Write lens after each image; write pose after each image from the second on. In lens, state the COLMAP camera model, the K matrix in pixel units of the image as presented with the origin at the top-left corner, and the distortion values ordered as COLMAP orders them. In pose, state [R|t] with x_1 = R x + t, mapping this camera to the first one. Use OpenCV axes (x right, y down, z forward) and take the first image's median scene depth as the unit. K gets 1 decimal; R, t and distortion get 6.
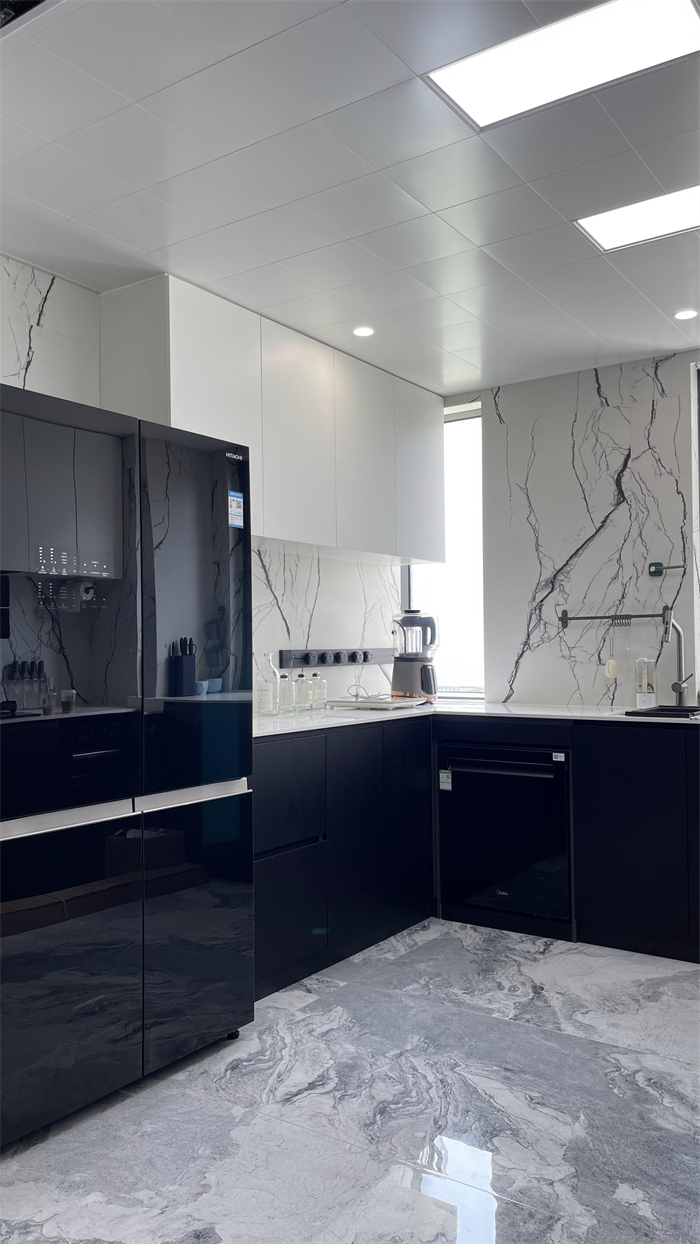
lens RADIAL K [[941.7, 0, 350.6], [0, 941.7, 624.9], [0, 0, 1]] dist [0.048207, -0.048546]
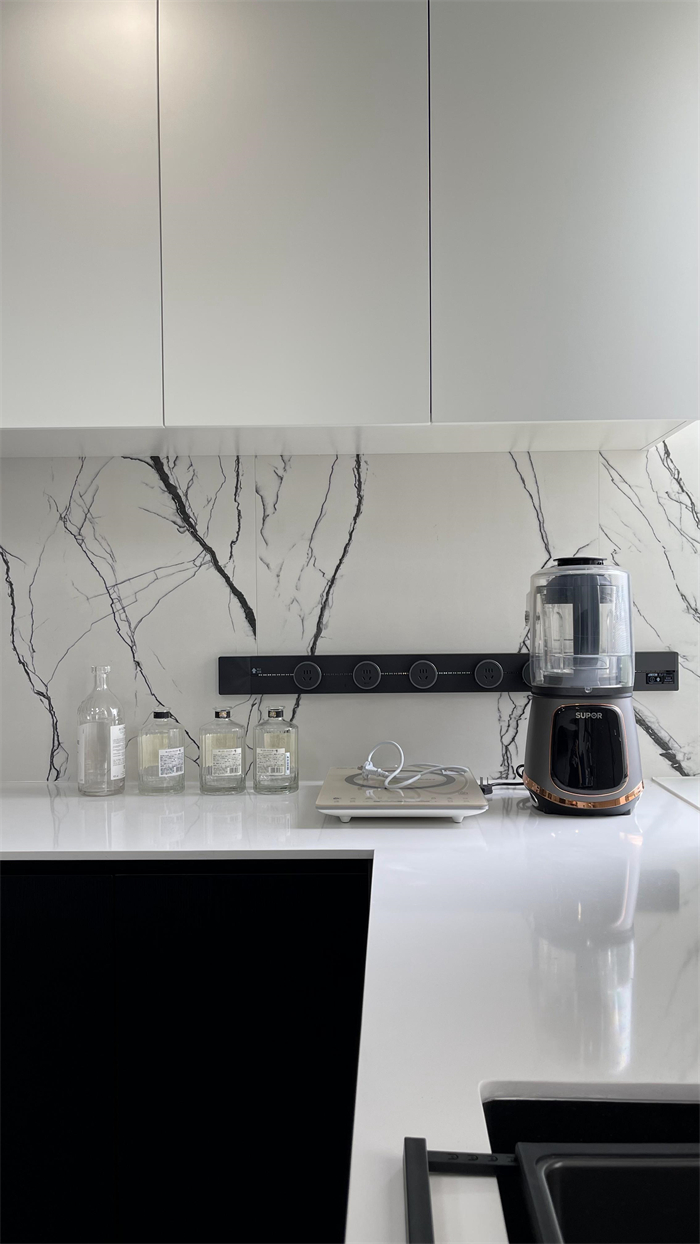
lens RADIAL K [[941.7, 0, 348.3], [0, 941.7, 620.0], [0, 0, 1]] dist [0.048207, -0.048546]
pose [[0.526388, 0.009149, -0.850196, 0.364340], [0.020332, 0.999521, 0.023345, -0.002122], [0.850002, -0.029575, 0.525949, 0.779765]]
